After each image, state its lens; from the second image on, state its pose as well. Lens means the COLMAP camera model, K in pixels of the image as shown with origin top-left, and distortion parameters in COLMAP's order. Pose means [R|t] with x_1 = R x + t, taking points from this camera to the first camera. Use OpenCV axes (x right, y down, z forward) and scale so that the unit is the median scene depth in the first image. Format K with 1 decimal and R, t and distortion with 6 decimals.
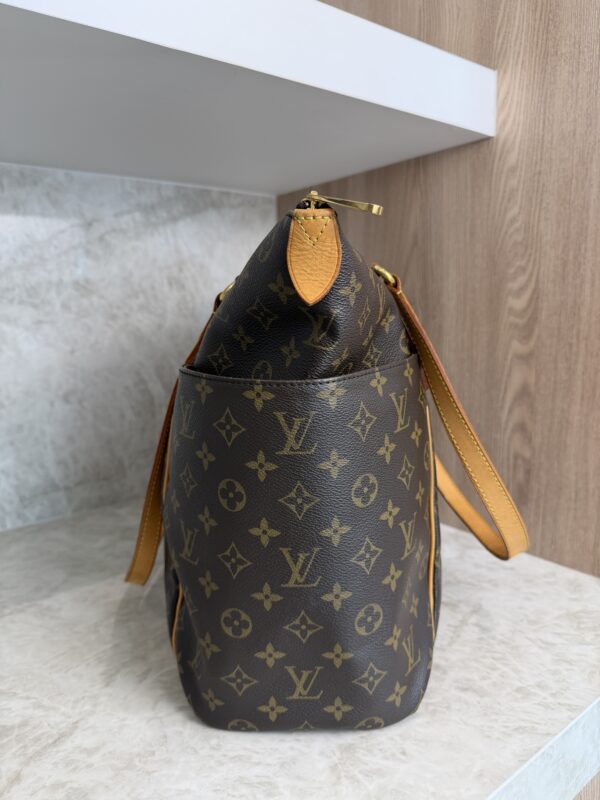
lens RADIAL K [[581.1, 0, 300.0], [0, 581.1, 400.0], [0, 0, 1]] dist [-0.014443, -0.008063]
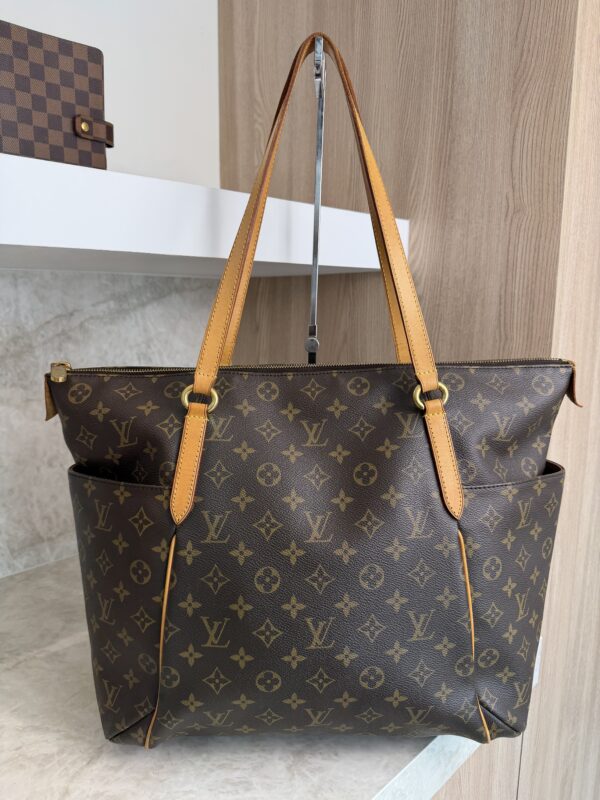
lens RADIAL K [[574.8, 0, 300.0], [0, 574.8, 400.0], [0, 0, 1]] dist [0.044620, -0.058835]
pose [[0.992956, 0.002763, 0.118455, -0.053852], [-0.005257, 0.999771, 0.020747, -0.194665], [-0.118370, -0.021224, 0.992743, -0.264951]]
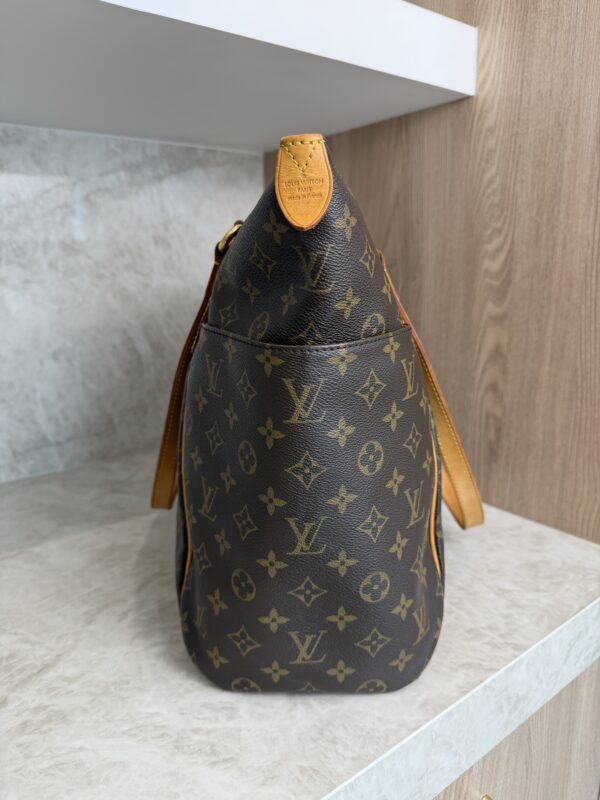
lens RADIAL K [[583.8, 0, 300.0], [0, 583.8, 400.0], [0, 0, 1]] dist [-0.023425, 0.000950]
pose [[0.999960, 0.005467, -0.007105, 0.046781], [-0.004956, 0.997531, 0.070048, -0.000714], [0.007470, -0.070010, 0.997518, -0.035976]]
